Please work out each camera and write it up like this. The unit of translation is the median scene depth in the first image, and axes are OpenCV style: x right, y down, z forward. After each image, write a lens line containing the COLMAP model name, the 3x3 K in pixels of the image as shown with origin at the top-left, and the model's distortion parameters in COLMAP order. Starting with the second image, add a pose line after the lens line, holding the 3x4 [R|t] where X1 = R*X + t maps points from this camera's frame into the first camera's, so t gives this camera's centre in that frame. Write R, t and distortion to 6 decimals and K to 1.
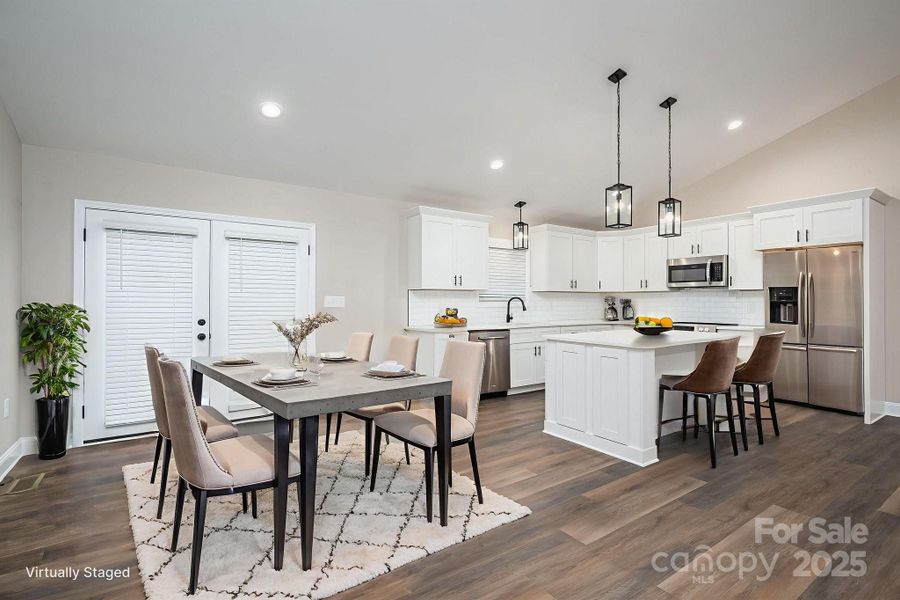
lens RADIAL K [[449.7, 0, 420.0], [0, 449.7, 298.2], [0, 0, 1]] dist [-0.001026, -0.000297]
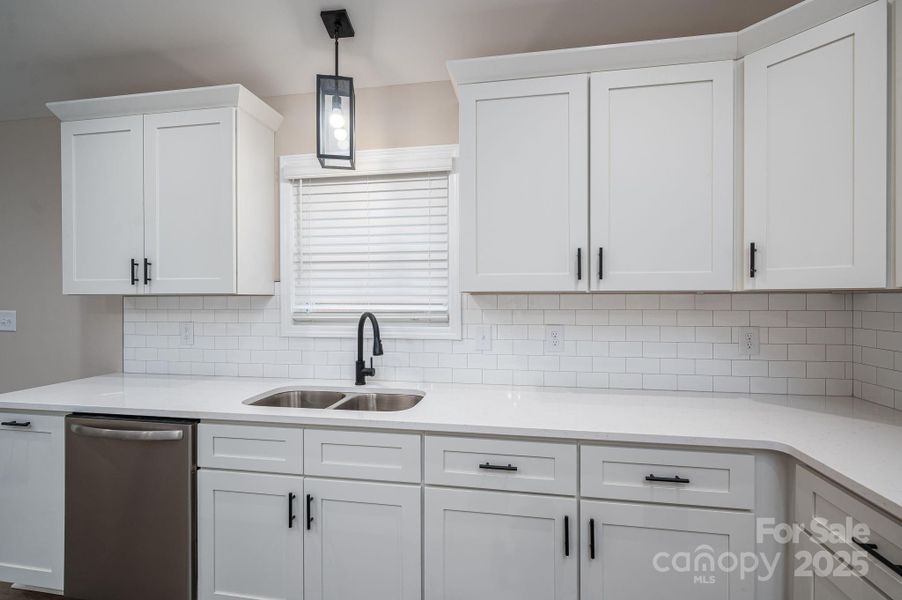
lens RADIAL K [[416.6, 0, 427.2], [0, 416.6, 297.0], [0, 0, 1]] dist [0.001660, 0.000170]
pose [[0.737653, -0.004028, -0.675168, 0.535925], [0.010760, 0.999925, 0.005790, -0.017101], [0.675094, -0.011536, 0.737642, 0.942955]]
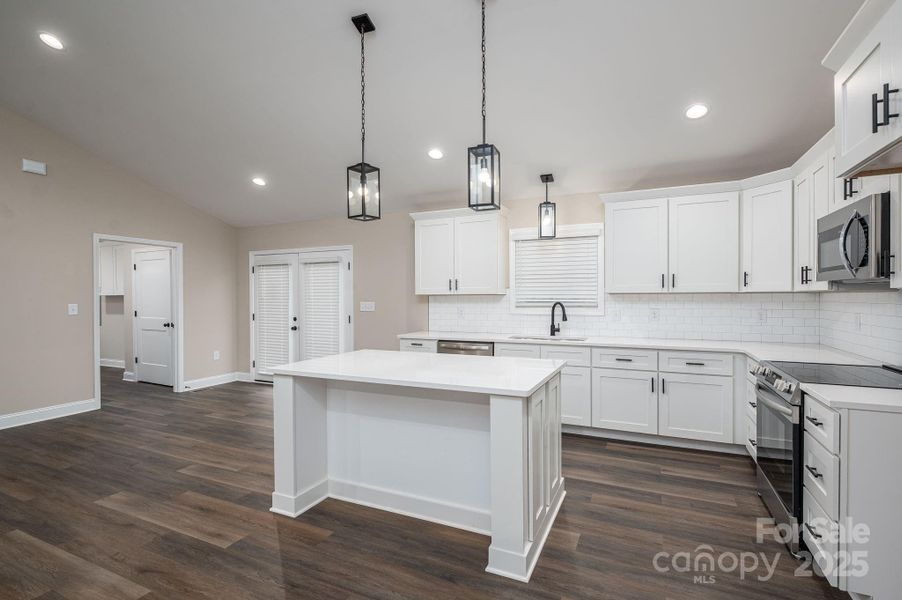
lens RADIAL K [[418.7, 0, 402.1], [0, 418.7, 297.8], [0, 0, 1]] dist [0.006091, 0.000364]
pose [[0.488612, -0.001877, -0.872499, 0.812946], [0.013395, 0.999896, 0.005351, -0.019206], [0.872399, -0.014301, 0.488586, 0.515062]]
